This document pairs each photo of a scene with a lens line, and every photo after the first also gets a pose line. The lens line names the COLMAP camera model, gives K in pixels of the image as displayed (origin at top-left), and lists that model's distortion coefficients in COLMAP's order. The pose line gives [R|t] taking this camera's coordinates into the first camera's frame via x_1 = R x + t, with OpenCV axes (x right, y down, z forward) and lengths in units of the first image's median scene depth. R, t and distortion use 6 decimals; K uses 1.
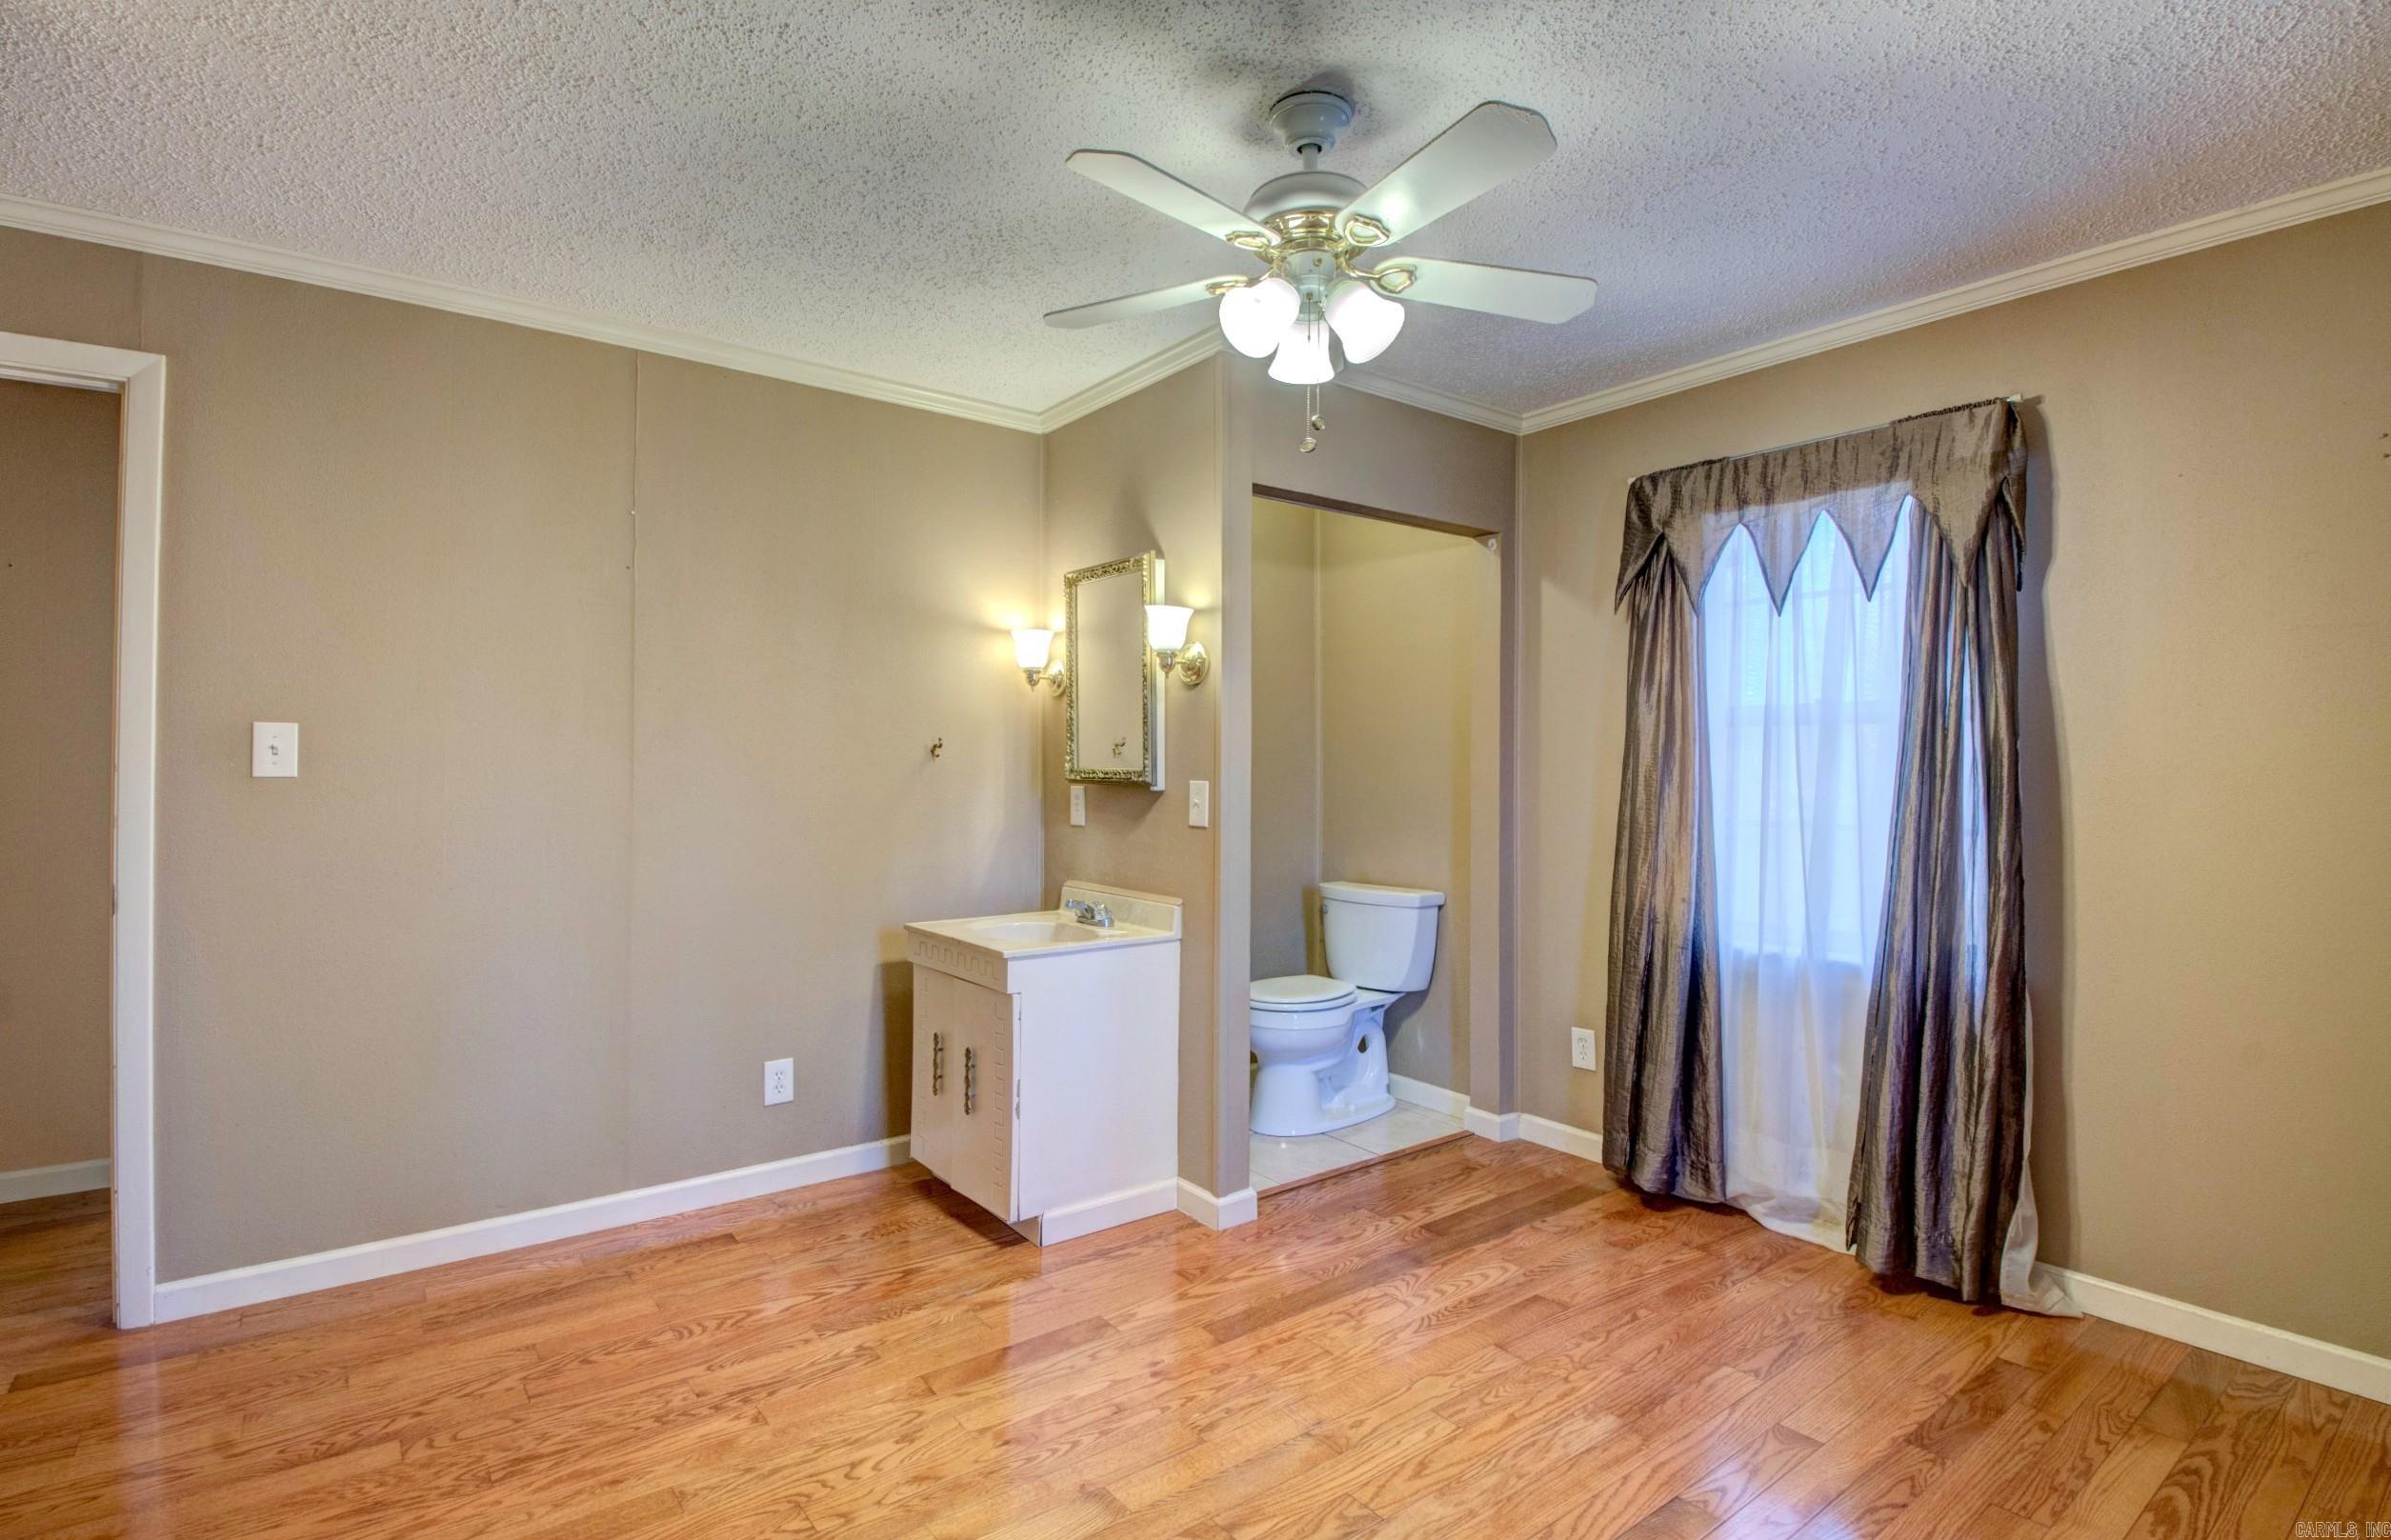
lens RADIAL K [[1120.3, 0, 1186.9], [0, 1120.3, 766.5], [0, 0, 1]] dist [-0.001200, -0.014469]
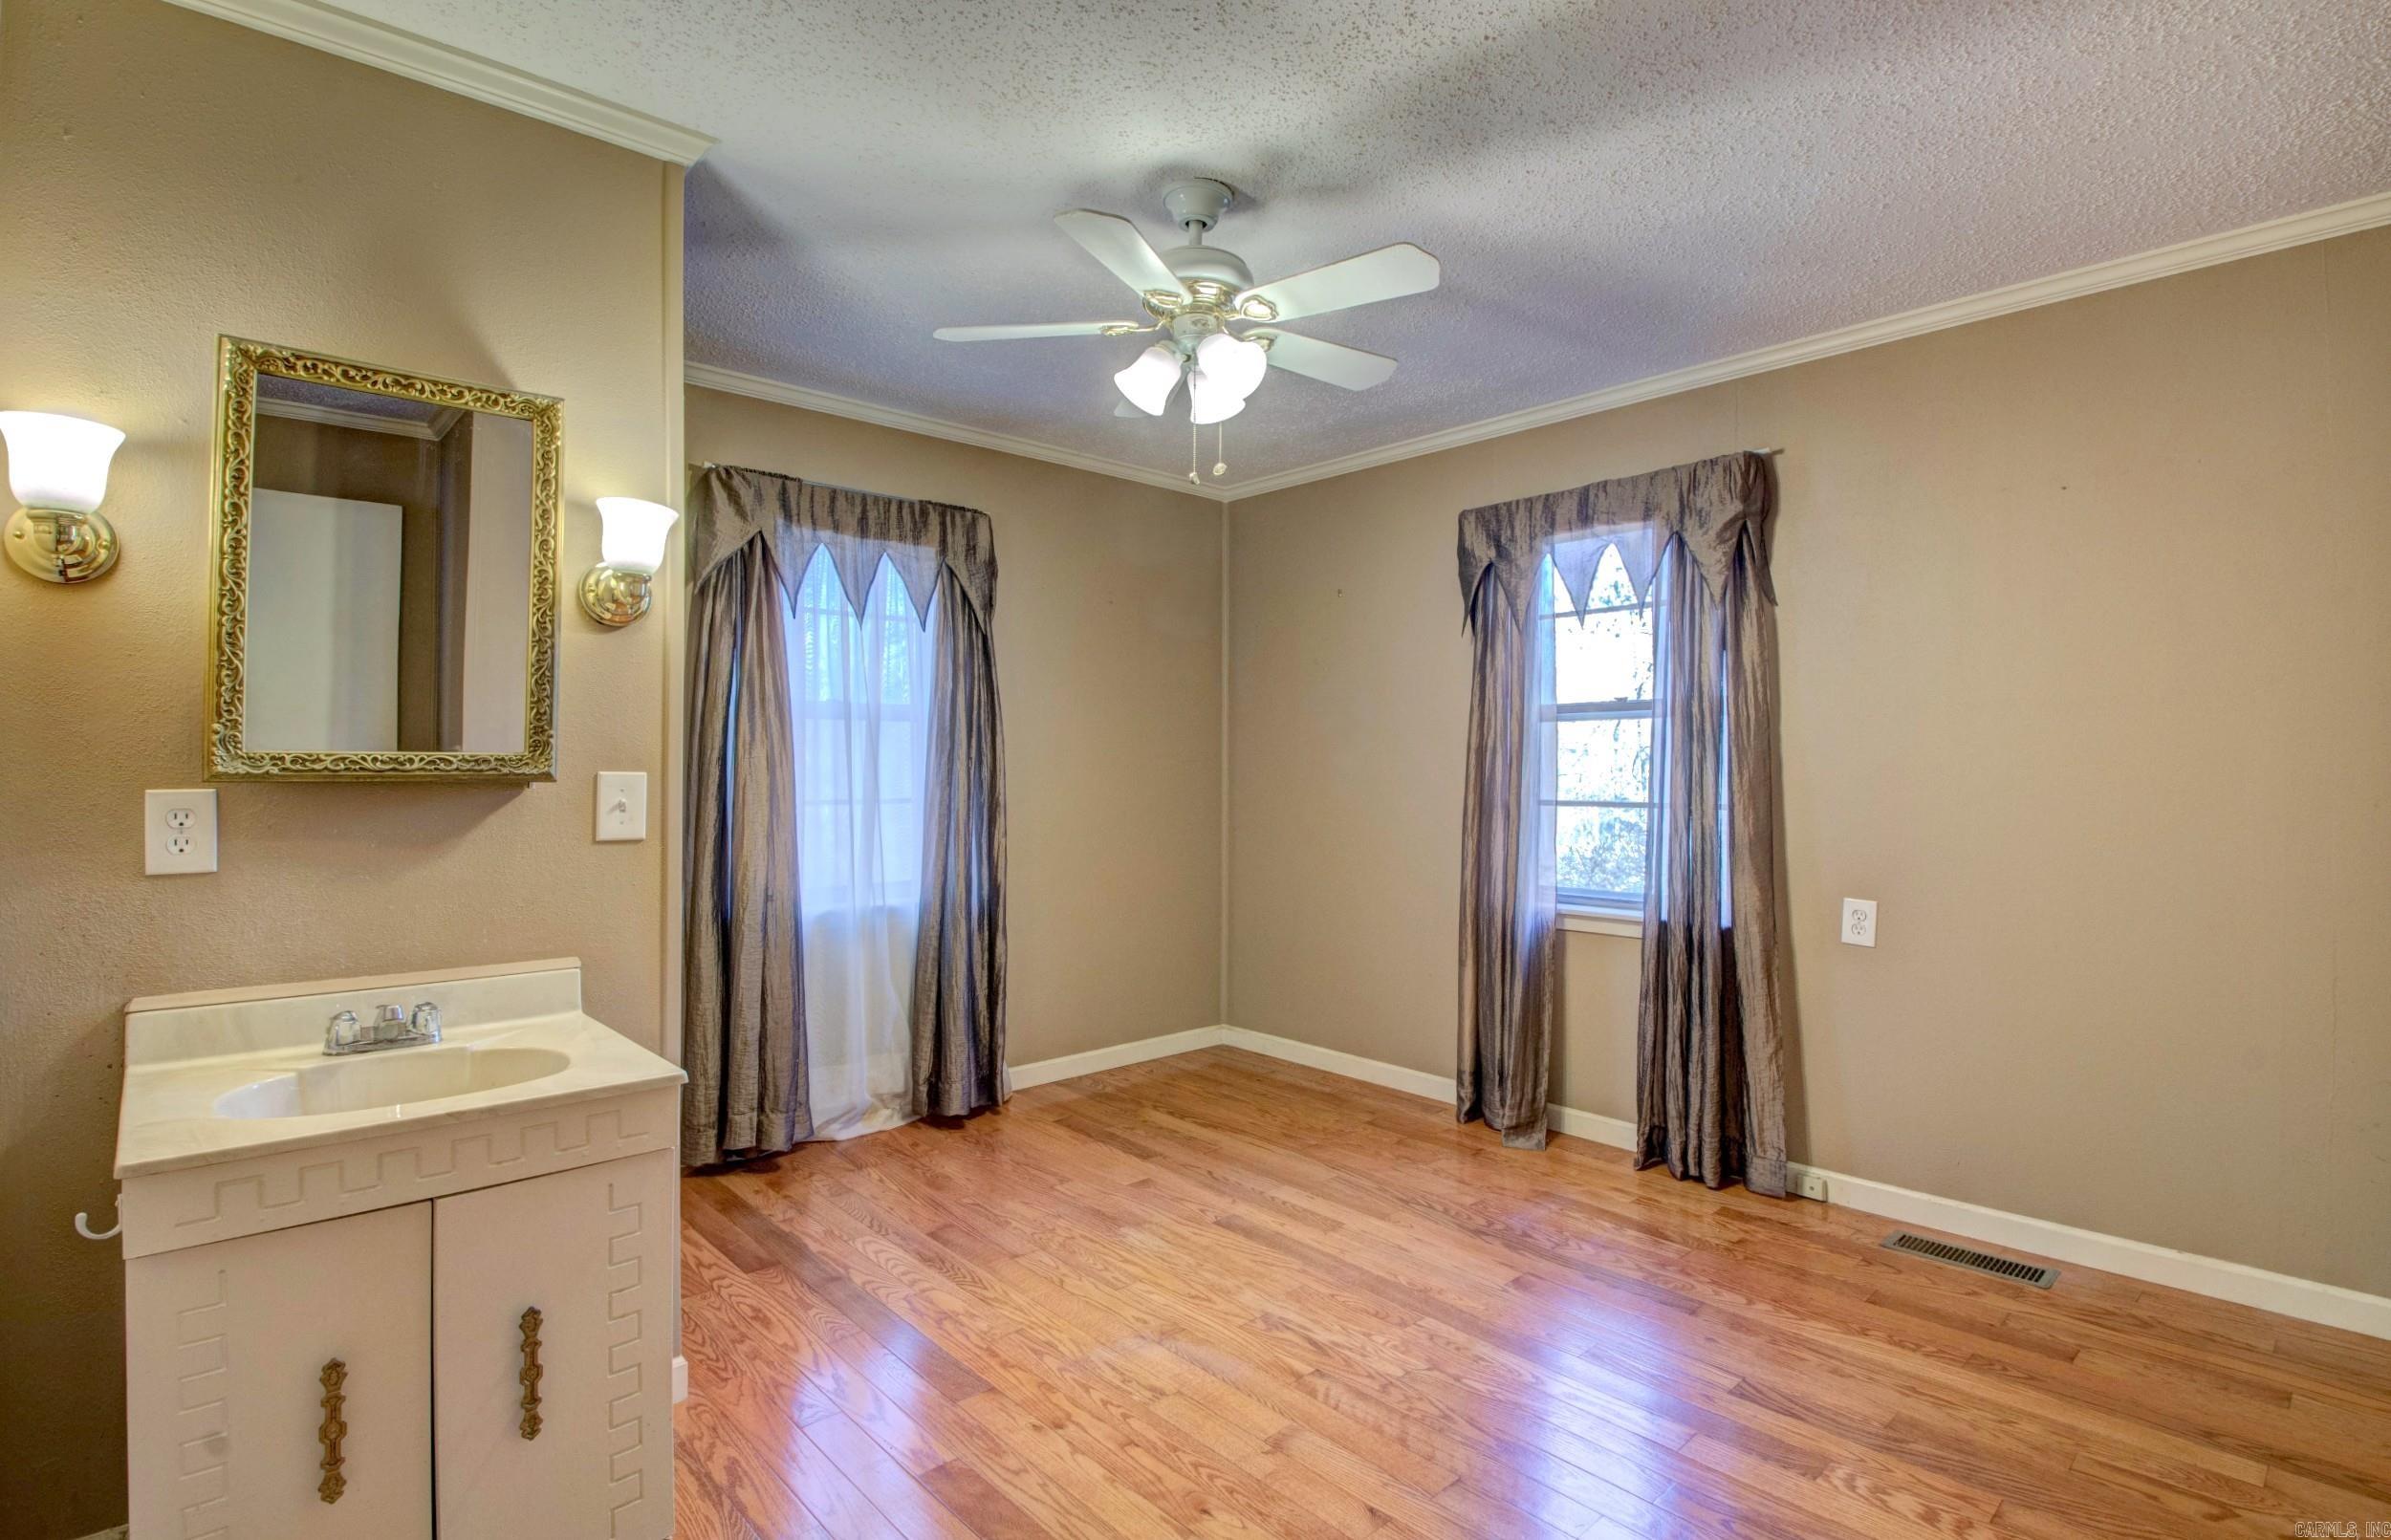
lens RADIAL K [[1120.3, 0, 1183.0], [0, 1120.3, 774.0], [0, 0, 1]] dist [-0.001200, -0.014469]
pose [[-0.093087, -0.011071, 0.995596, -0.807769], [-0.008365, 0.999912, 0.010337, 0.006296], [-0.995623, -0.007366, -0.093172, 0.859581]]
